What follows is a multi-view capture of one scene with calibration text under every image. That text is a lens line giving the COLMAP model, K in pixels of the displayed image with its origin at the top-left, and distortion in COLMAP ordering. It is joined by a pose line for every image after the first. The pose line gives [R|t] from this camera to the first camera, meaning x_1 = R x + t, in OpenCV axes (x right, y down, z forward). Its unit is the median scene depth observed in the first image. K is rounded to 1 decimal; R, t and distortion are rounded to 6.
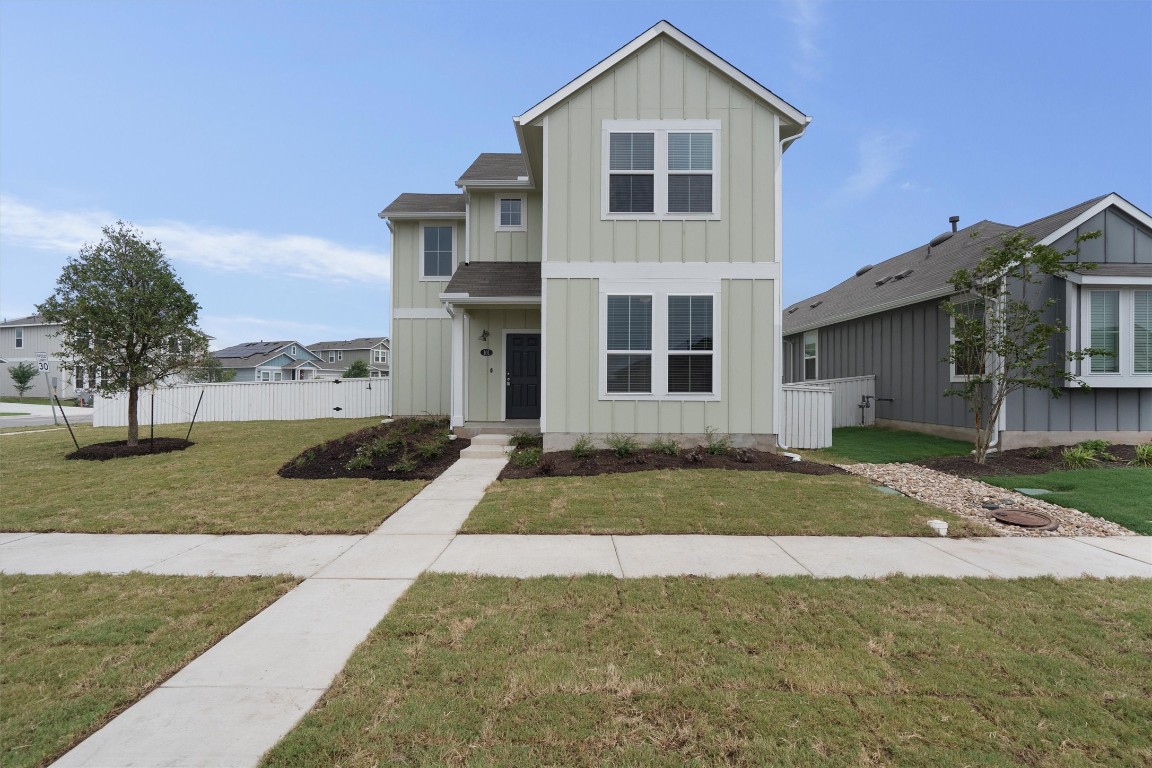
lens RADIAL K [[517.0, 0, 576.0], [0, 517.0, 384.0], [0, 0, 1]] dist [-0.004640, -0.000234]
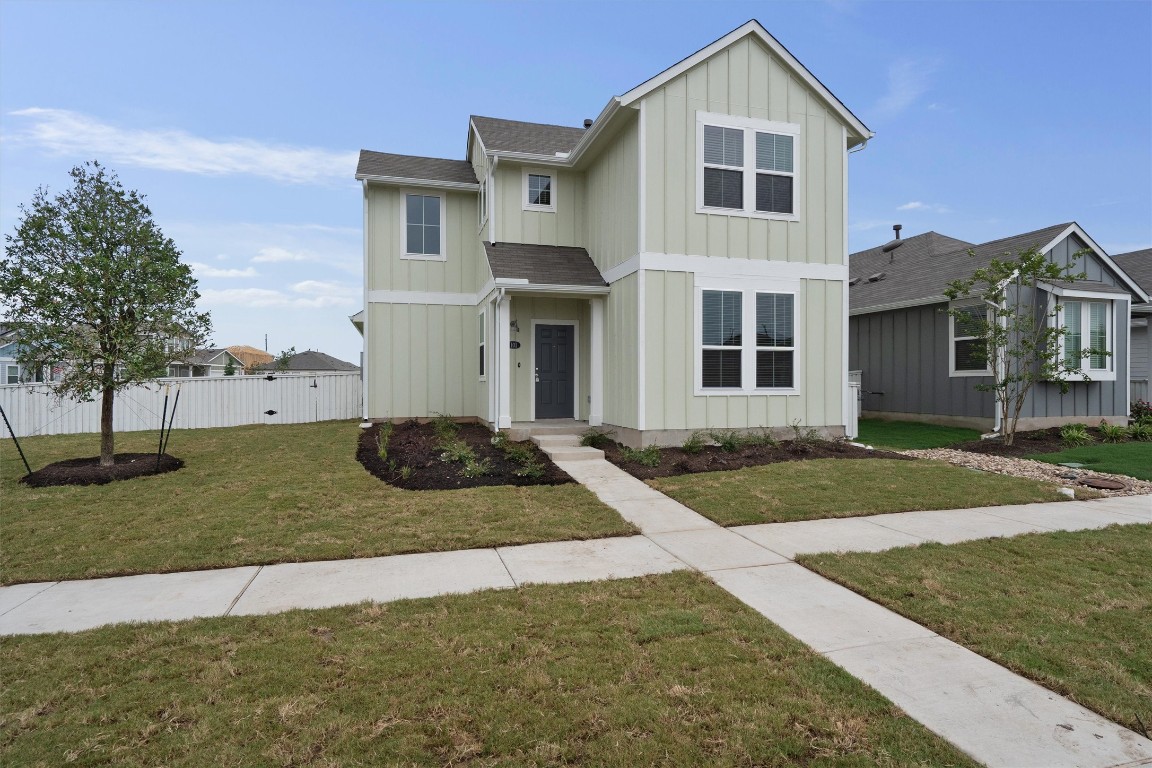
lens RADIAL K [[591.9, 0, 576.0], [0, 591.9, 384.0], [0, 0, 1]] dist [0.004830, 0.000358]
pose [[0.957595, -0.005642, 0.288061, -0.497813], [0.003984, 0.999972, 0.006342, 0.000737], [-0.288089, -0.004925, 0.957591, -0.016324]]
